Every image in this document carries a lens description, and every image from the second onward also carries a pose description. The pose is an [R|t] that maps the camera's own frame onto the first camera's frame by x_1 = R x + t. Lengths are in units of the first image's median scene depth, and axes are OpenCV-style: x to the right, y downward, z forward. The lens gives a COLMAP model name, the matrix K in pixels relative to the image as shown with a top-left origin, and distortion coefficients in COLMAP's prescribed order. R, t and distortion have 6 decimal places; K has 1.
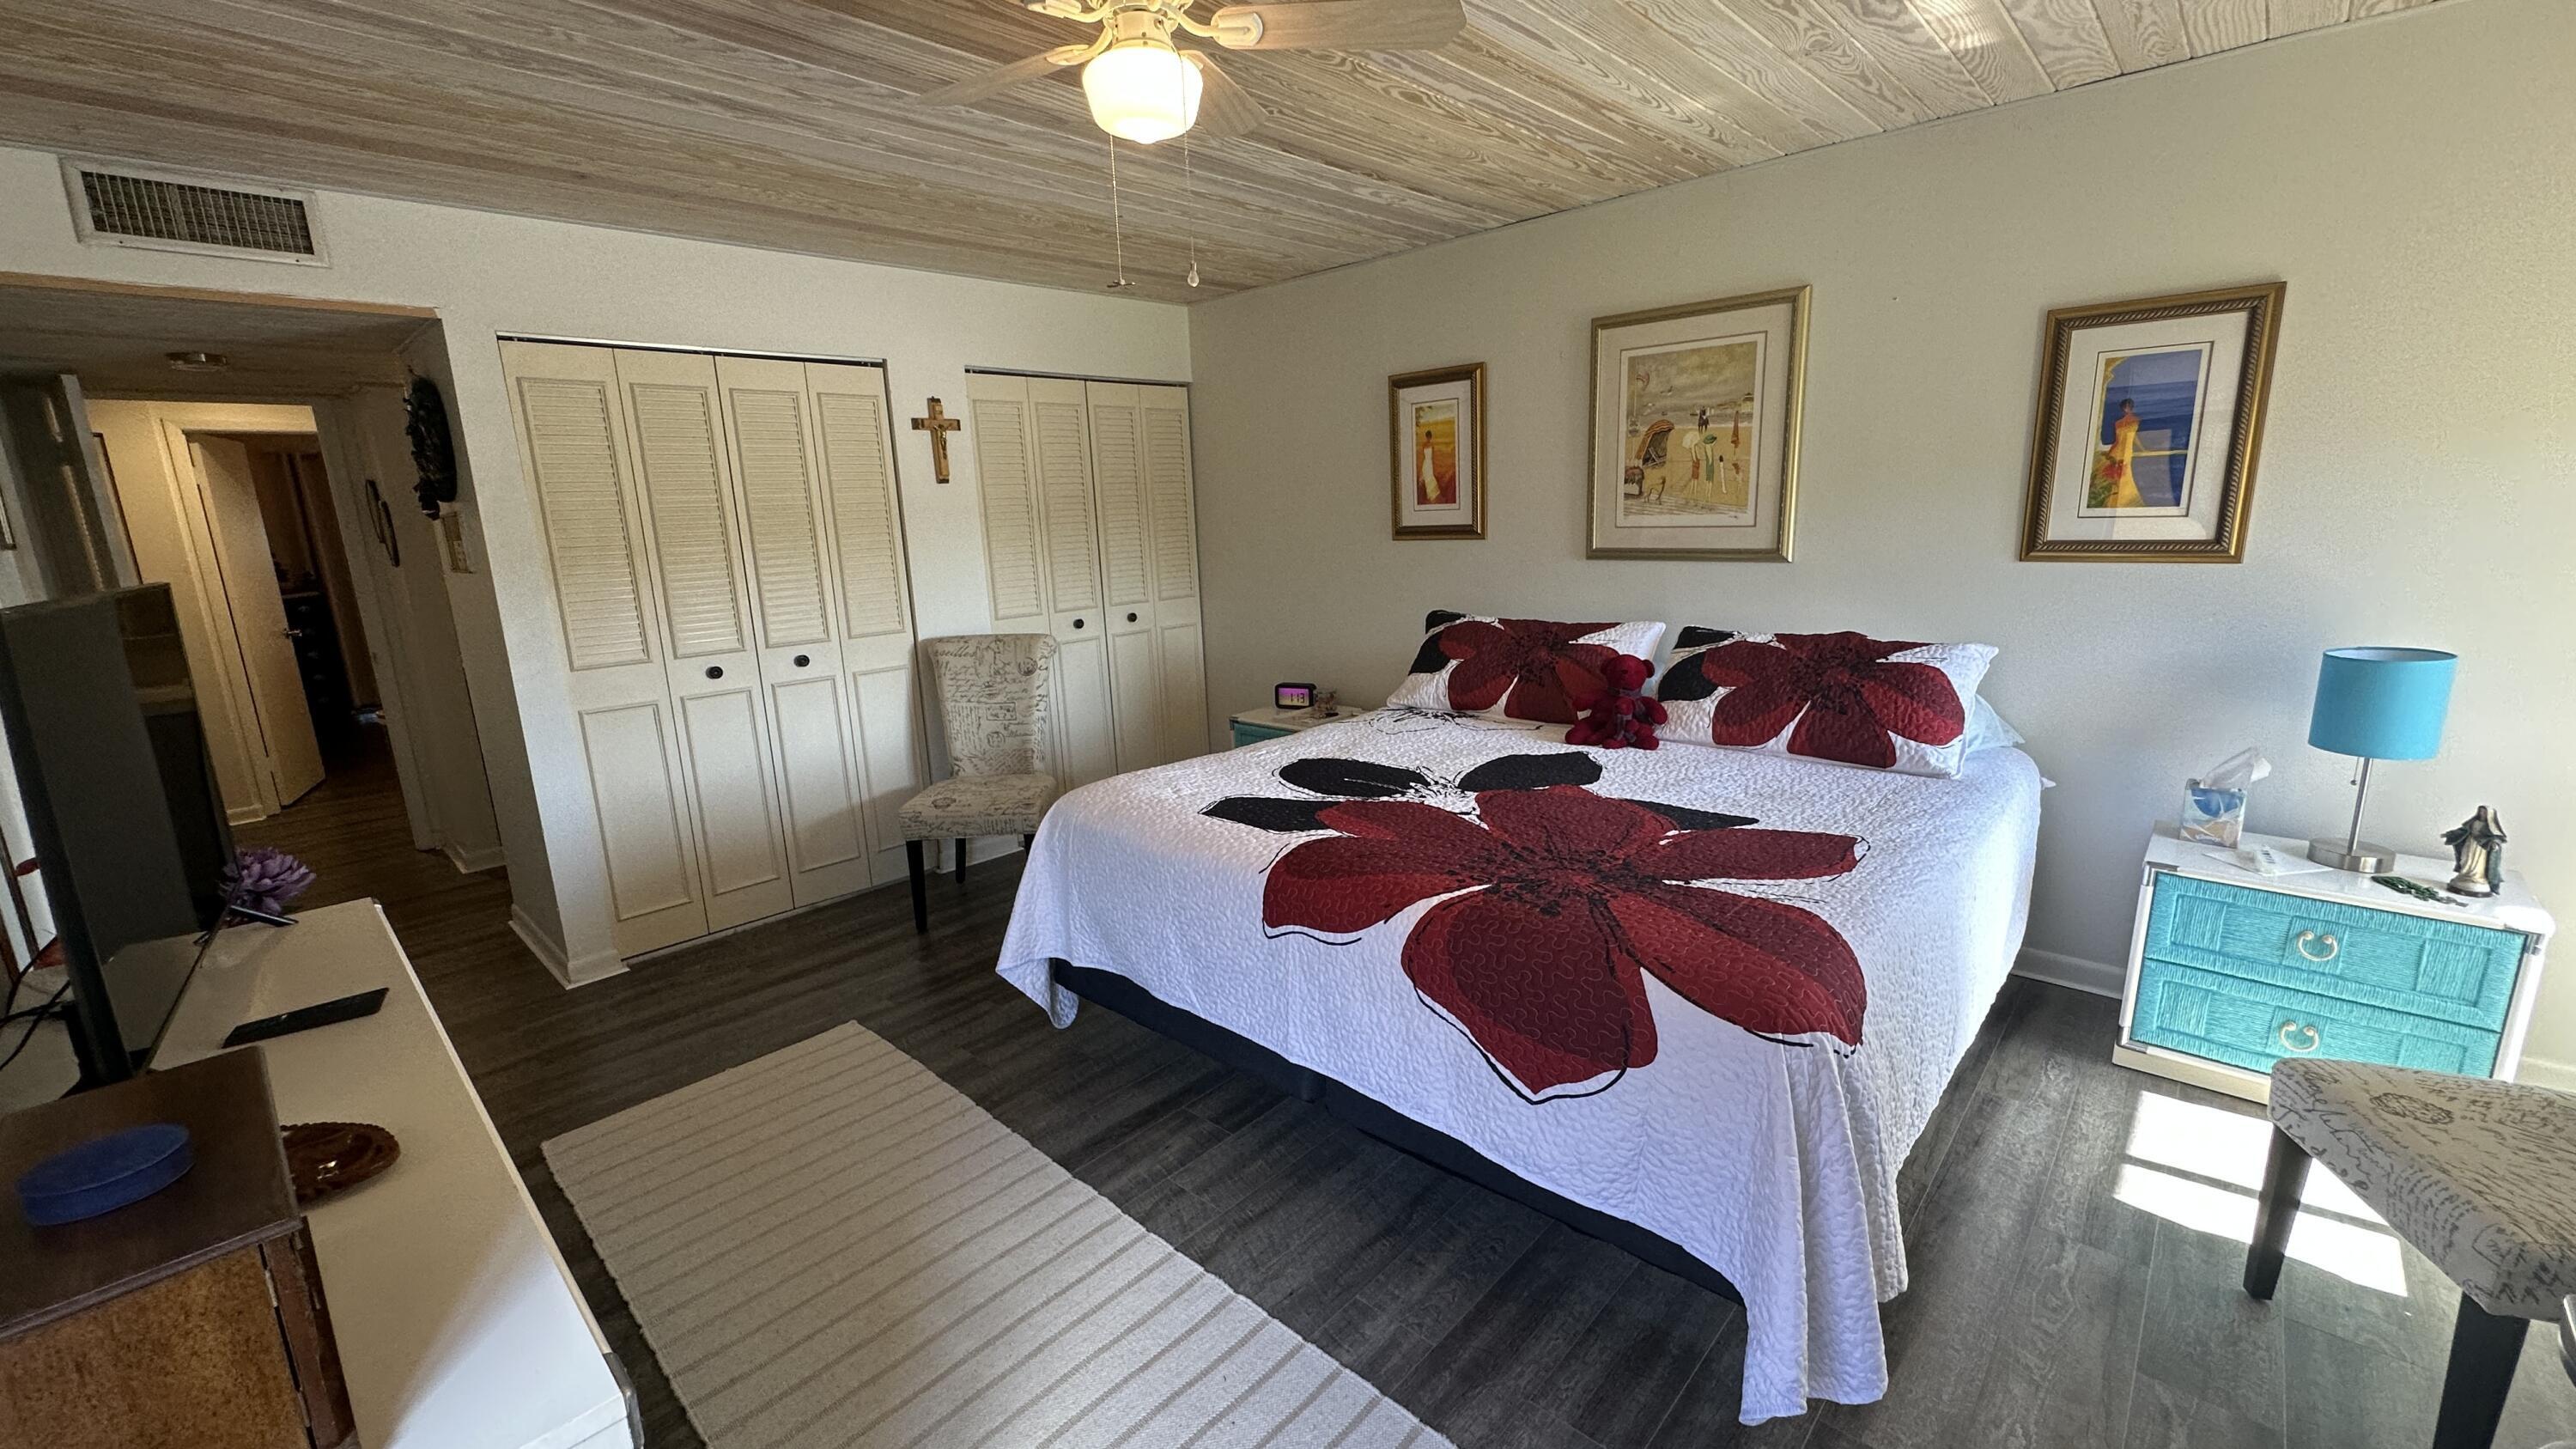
lens RADIAL K [[1029.6, 0, 1291.3], [0, 1029.6, 728.6], [0, 0, 1]] dist [-0.003760, 0.000791]
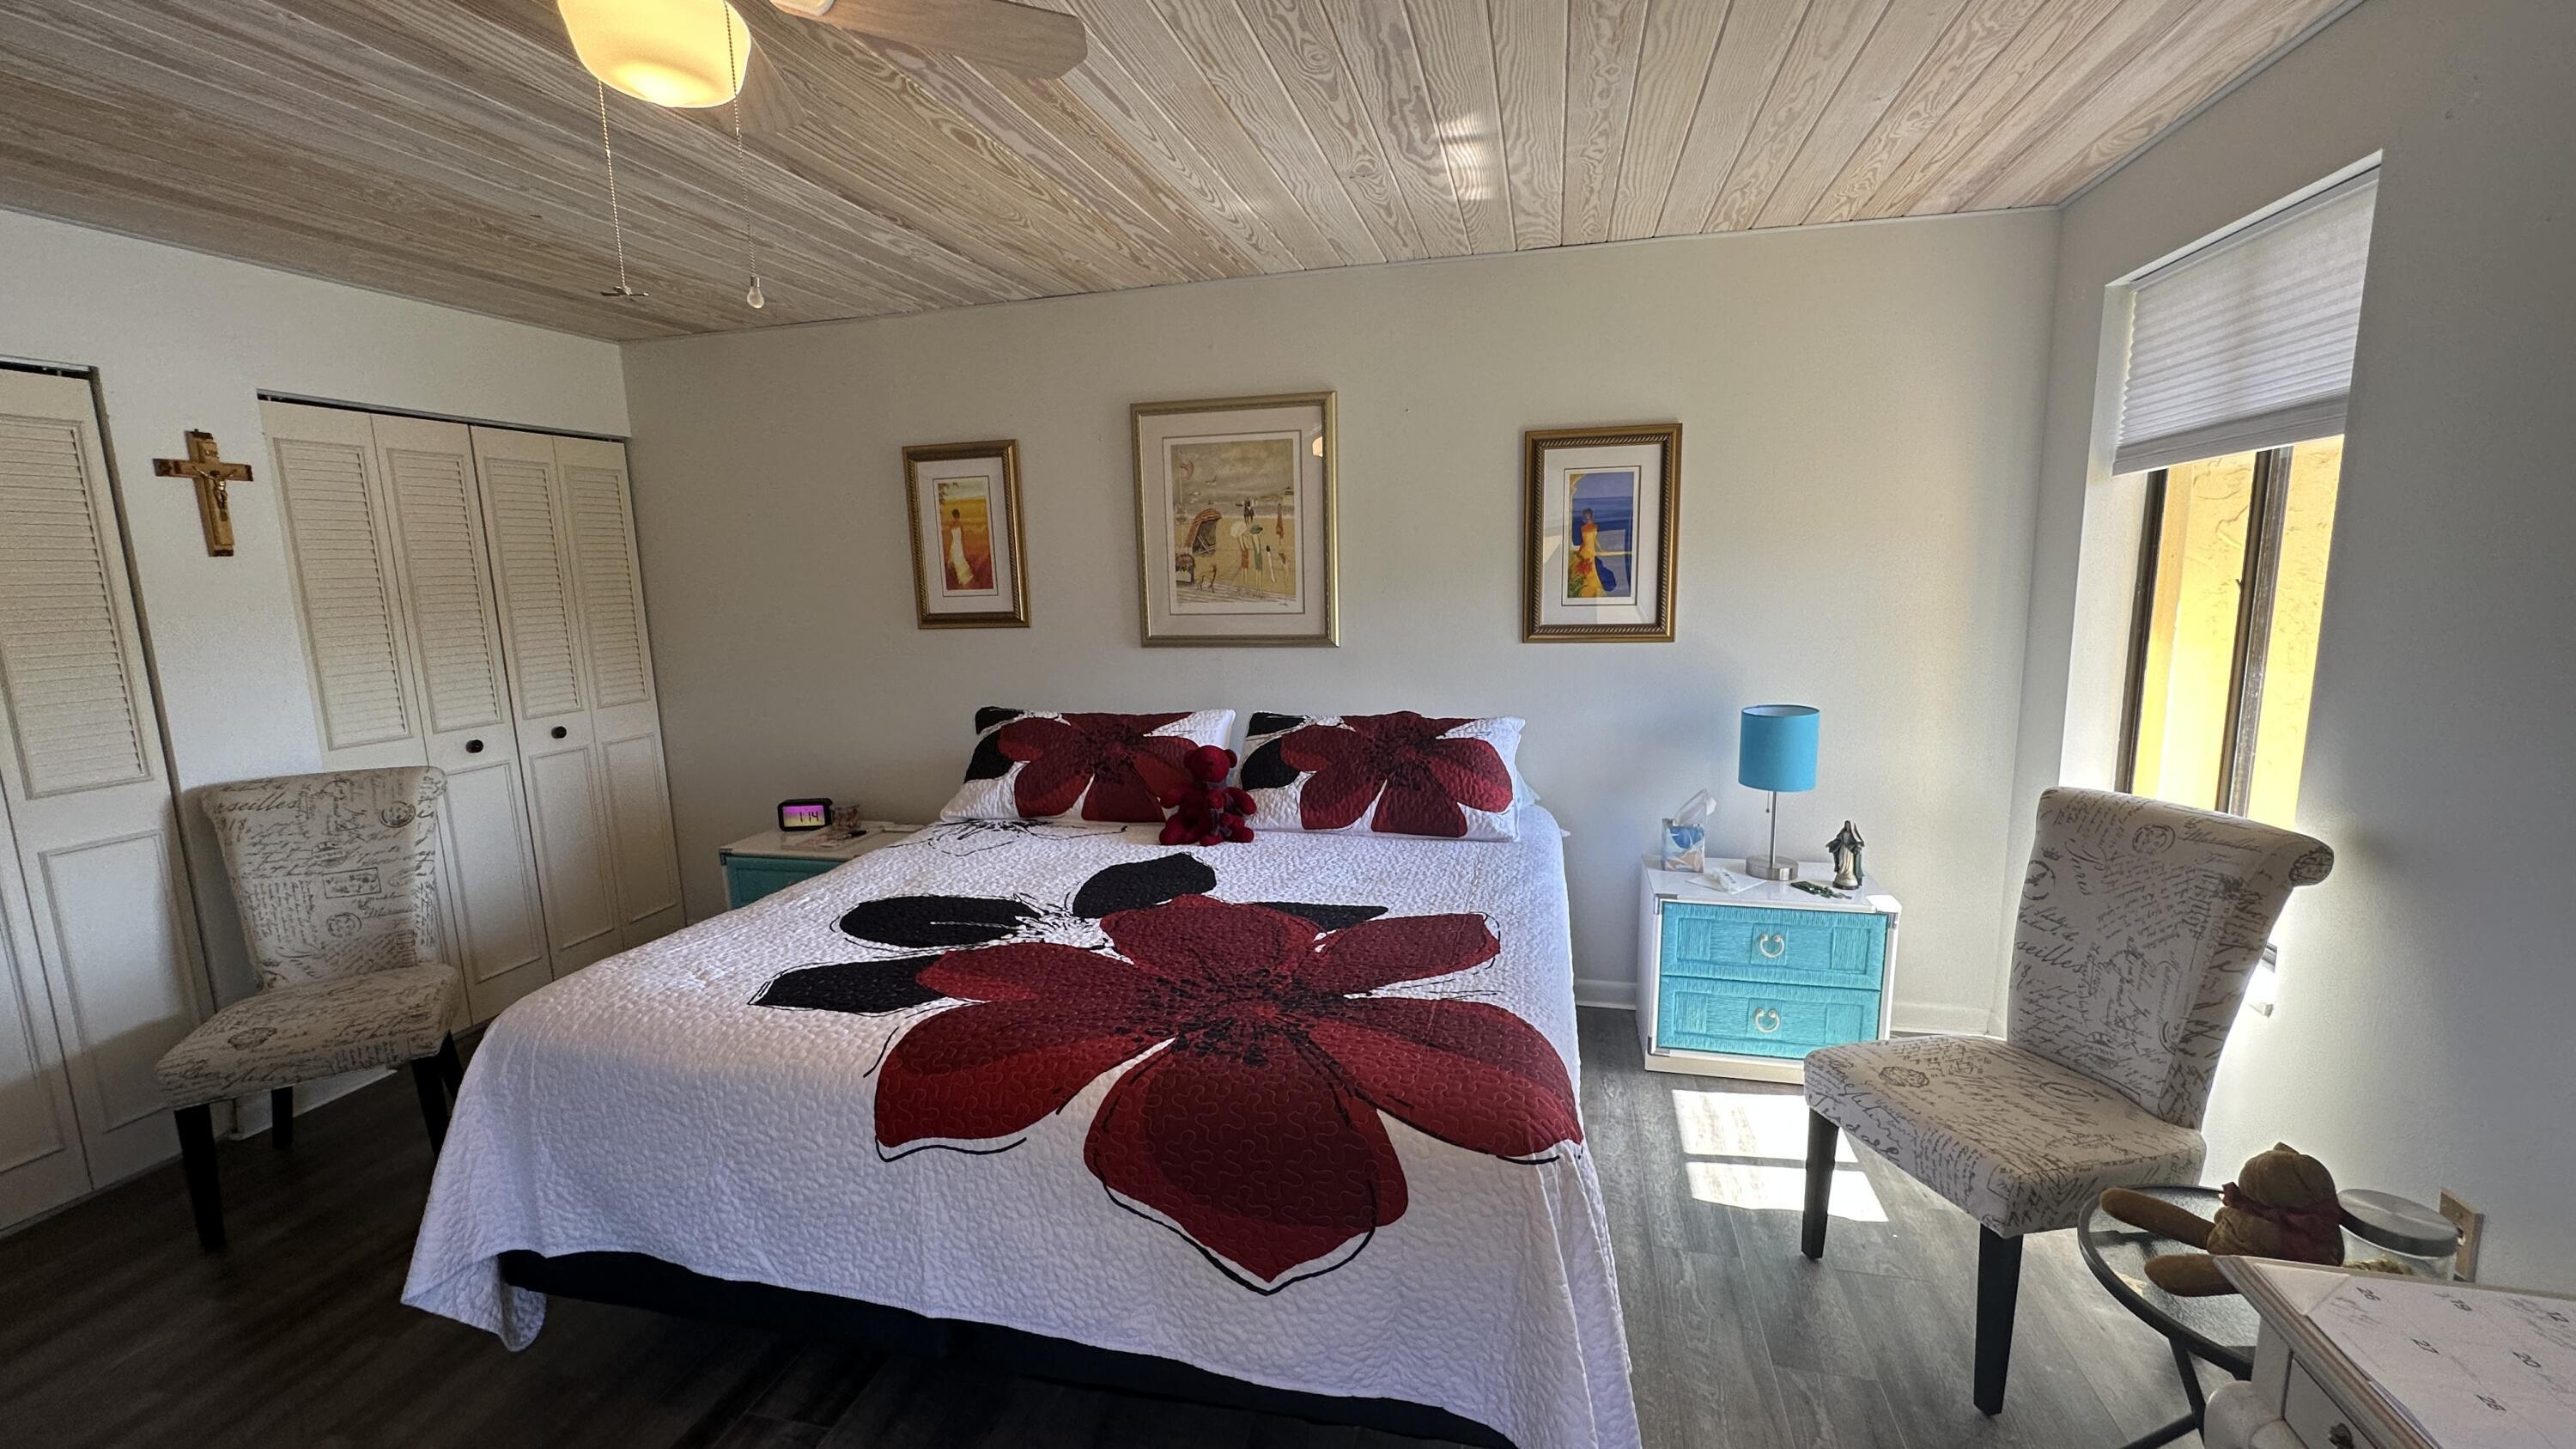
lens RADIAL K [[1029.6, 0, 1292.6], [0, 1029.6, 728.5], [0, 0, 1]] dist [-0.003760, 0.000791]
pose [[0.874240, -0.060868, 0.481664, -0.082148], [0.096474, 0.994105, -0.049479, -0.036884], [-0.475813, 0.089725, 0.874958, 0.127561]]
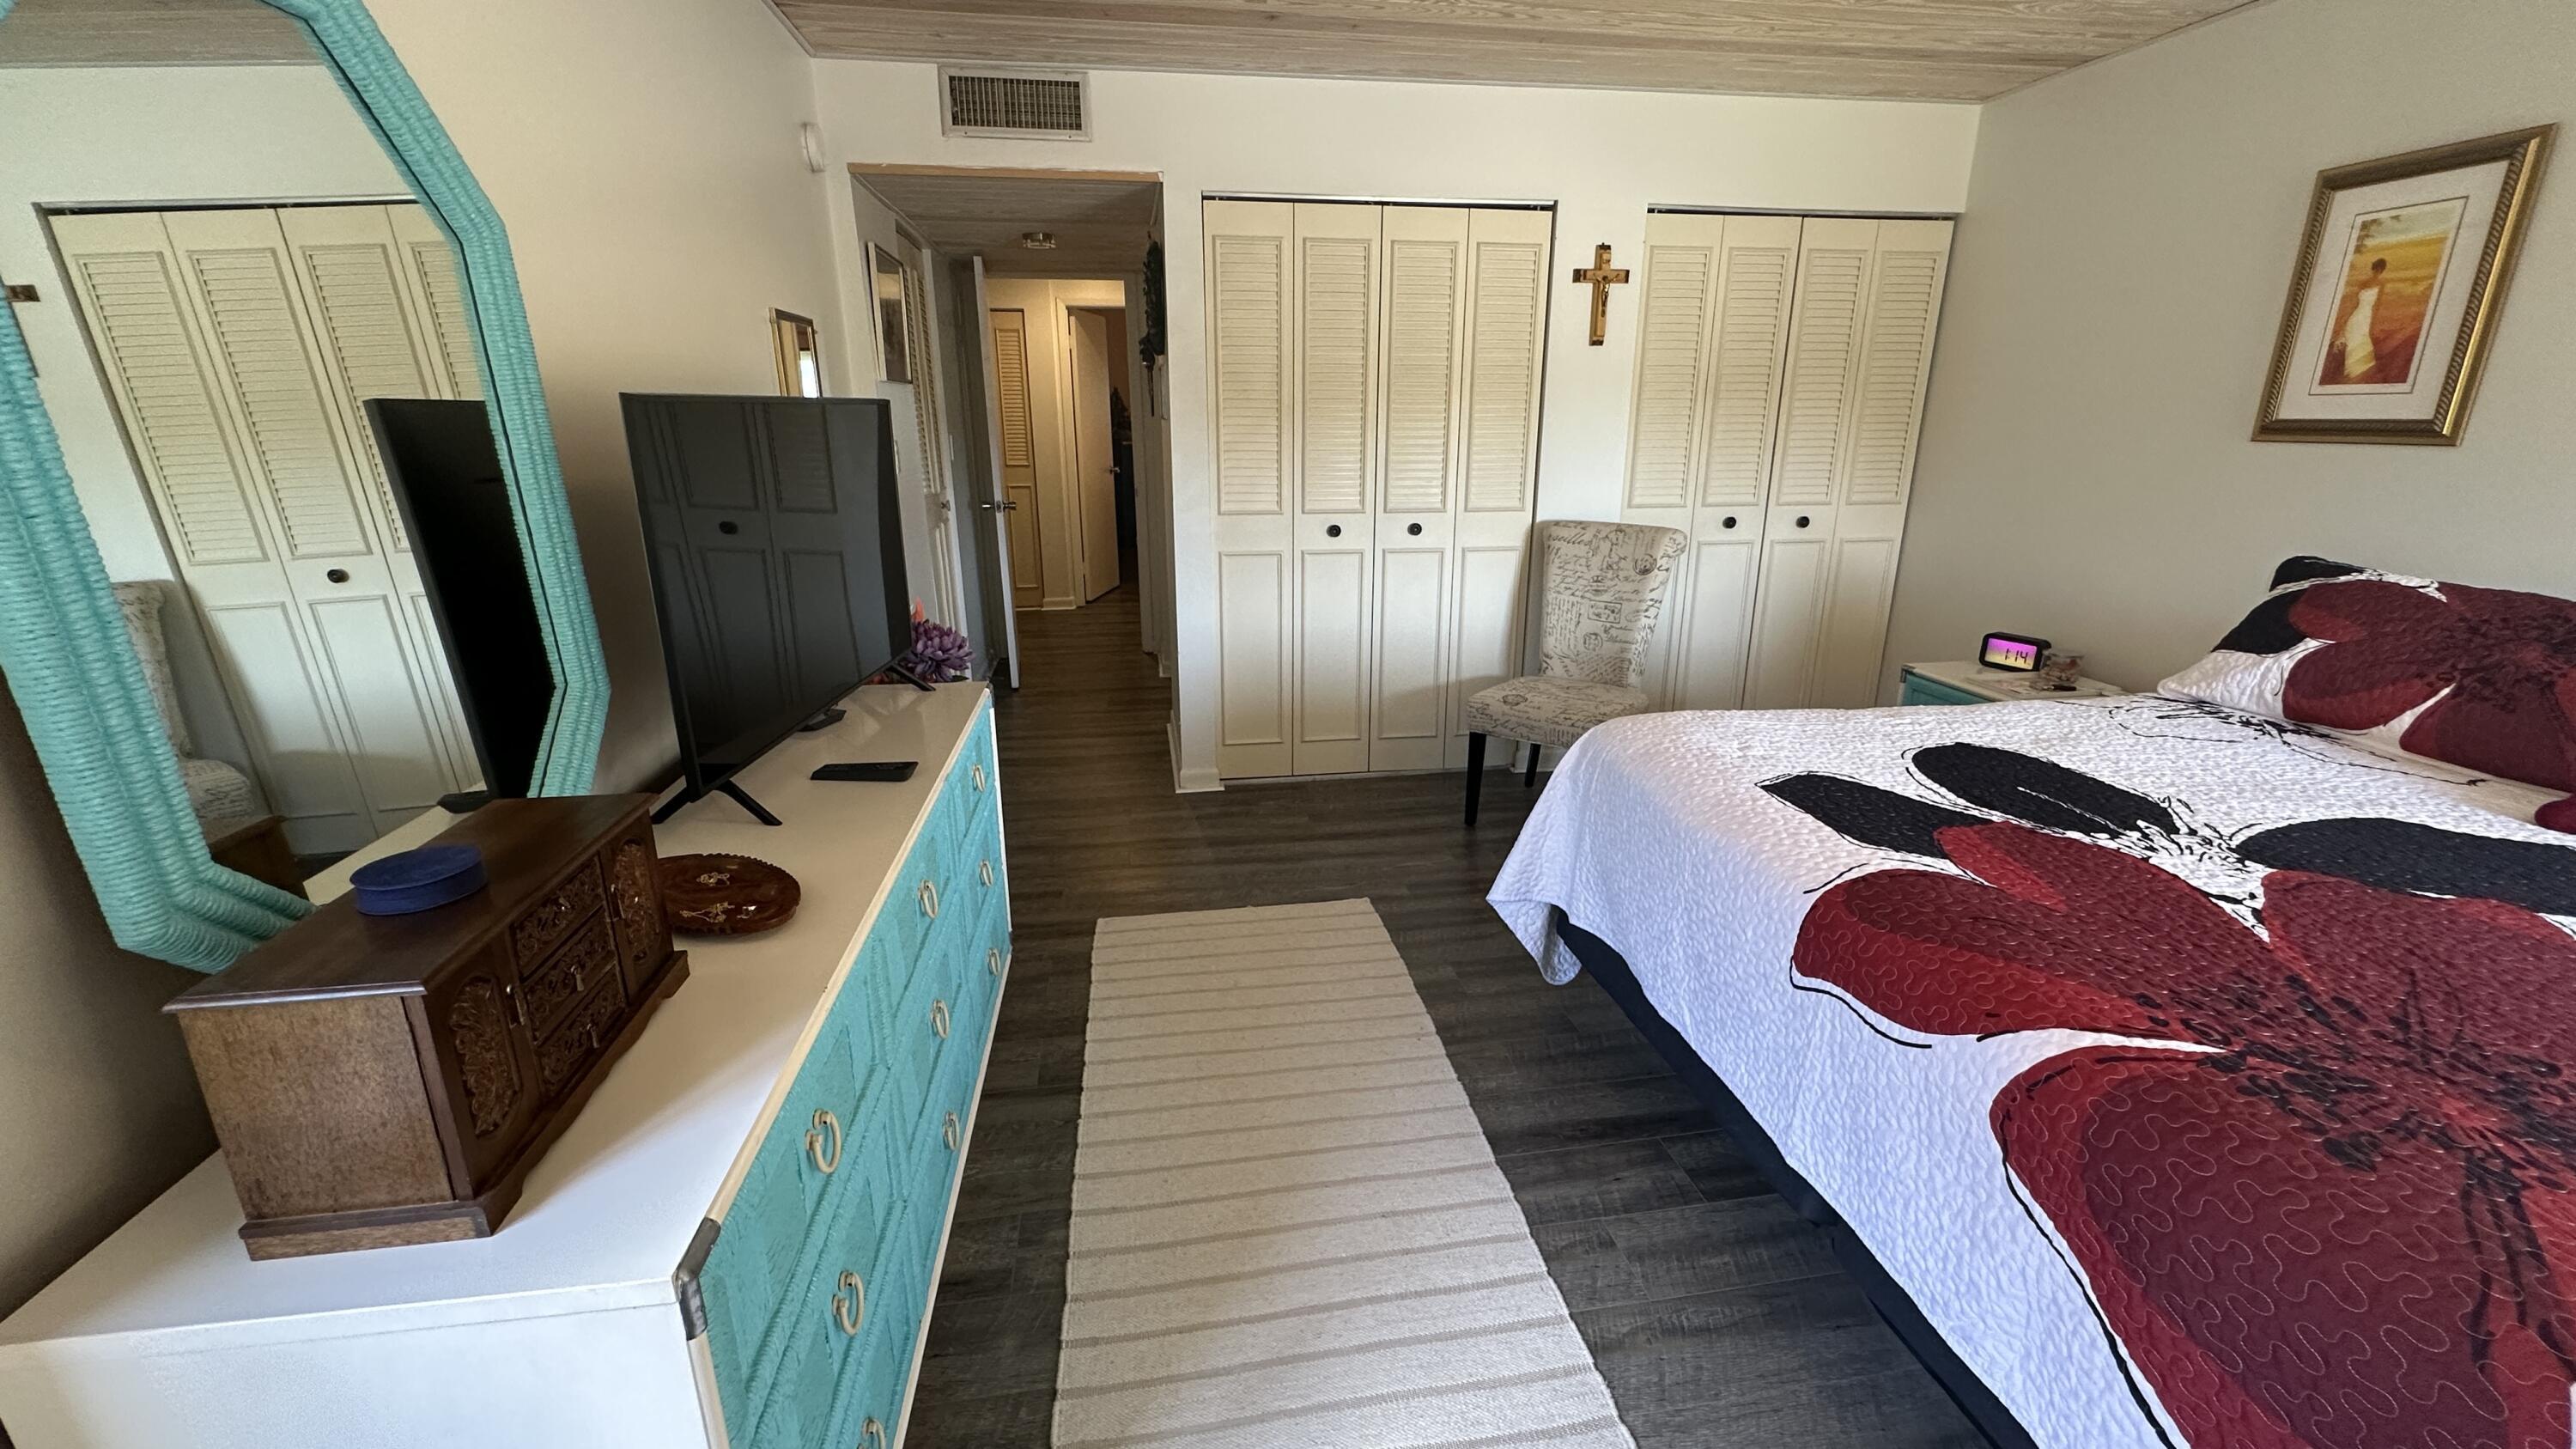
lens RADIAL K [[1029.6, 0, 1290.8], [0, 1029.6, 728.2], [0, 0, 1]] dist [-0.003760, 0.000791]
pose [[0.786105, 0.217682, -0.578493, 0.057780], [-0.159303, 0.975666, 0.150660, -0.013537], [0.597212, -0.026278, 0.801653, 0.189251]]
